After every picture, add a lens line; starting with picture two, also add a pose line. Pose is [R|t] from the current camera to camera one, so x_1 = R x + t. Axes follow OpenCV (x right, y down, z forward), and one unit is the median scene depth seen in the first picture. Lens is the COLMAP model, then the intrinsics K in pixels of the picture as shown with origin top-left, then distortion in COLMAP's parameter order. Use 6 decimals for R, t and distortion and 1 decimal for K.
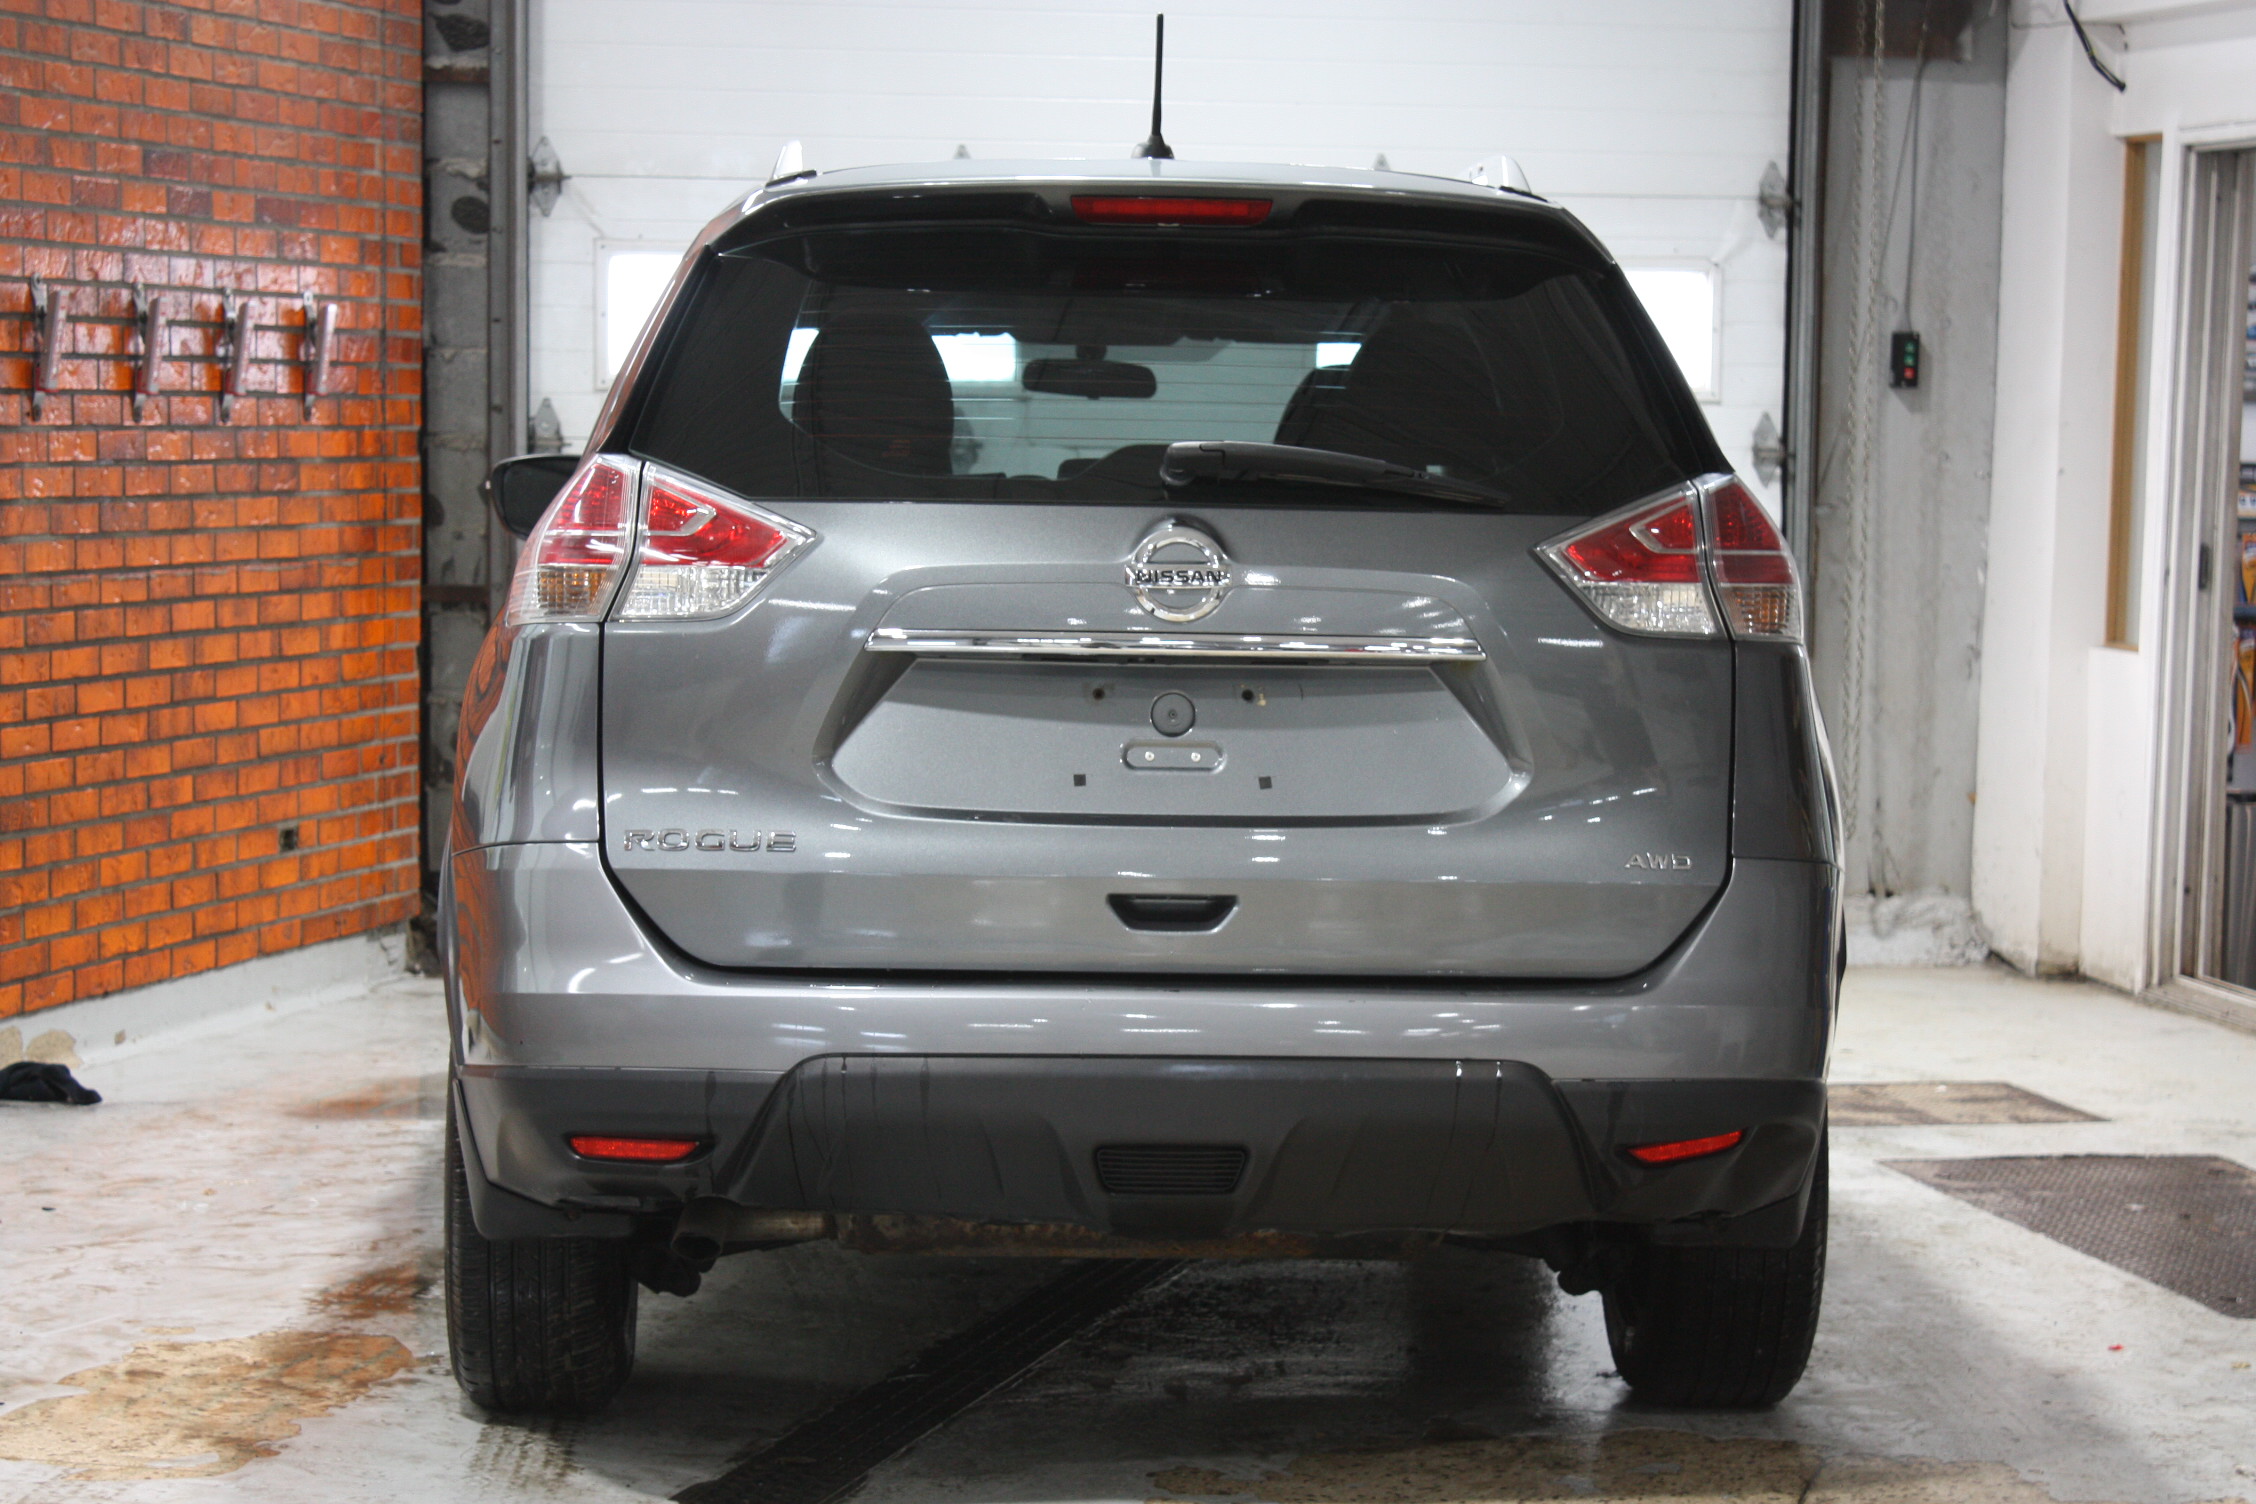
lens RADIAL K [[5234.4, 0, 1128.2], [0, 5234.4, 753.1], [0, 0, 1]] dist [0.075102, 0.000000]
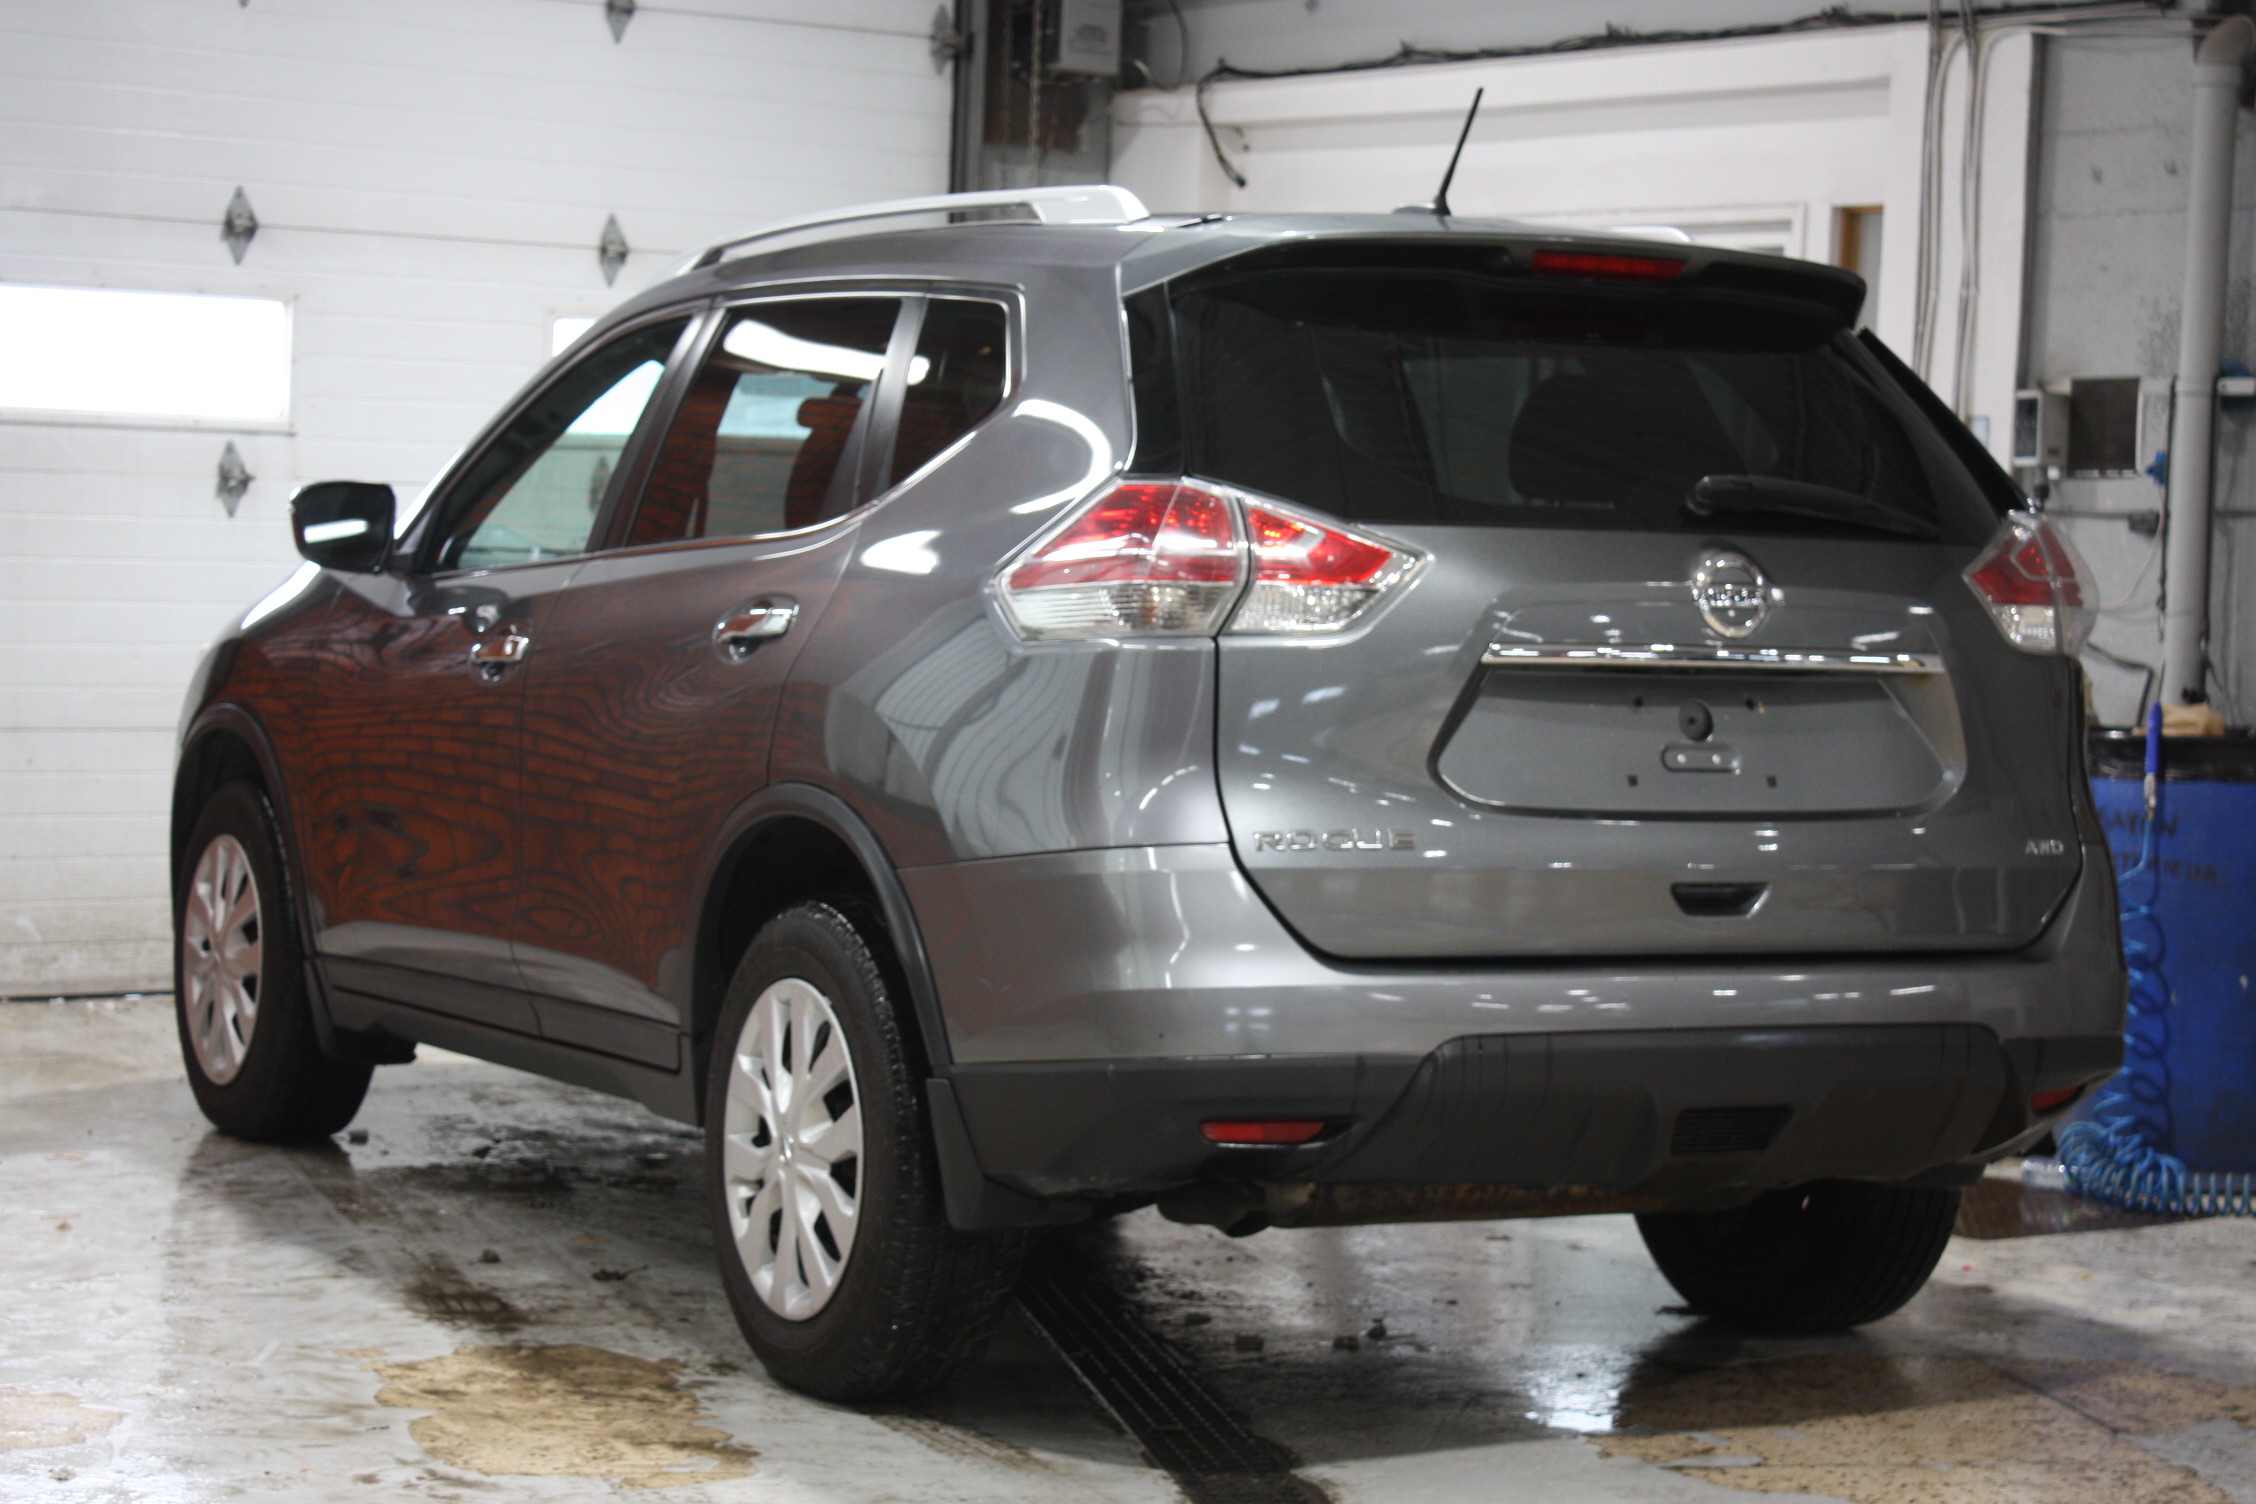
lens RADIAL K [[4875.7, 0, 1127.8], [0, 4875.7, 748.9], [0, 0, 1]] dist [0.179954, 0.000000]
pose [[0.894473, -0.006413, 0.447076, -0.562220], [0.010659, 0.999919, -0.006982, 0.004493], [-0.446995, 0.011011, 0.894469, 0.126287]]
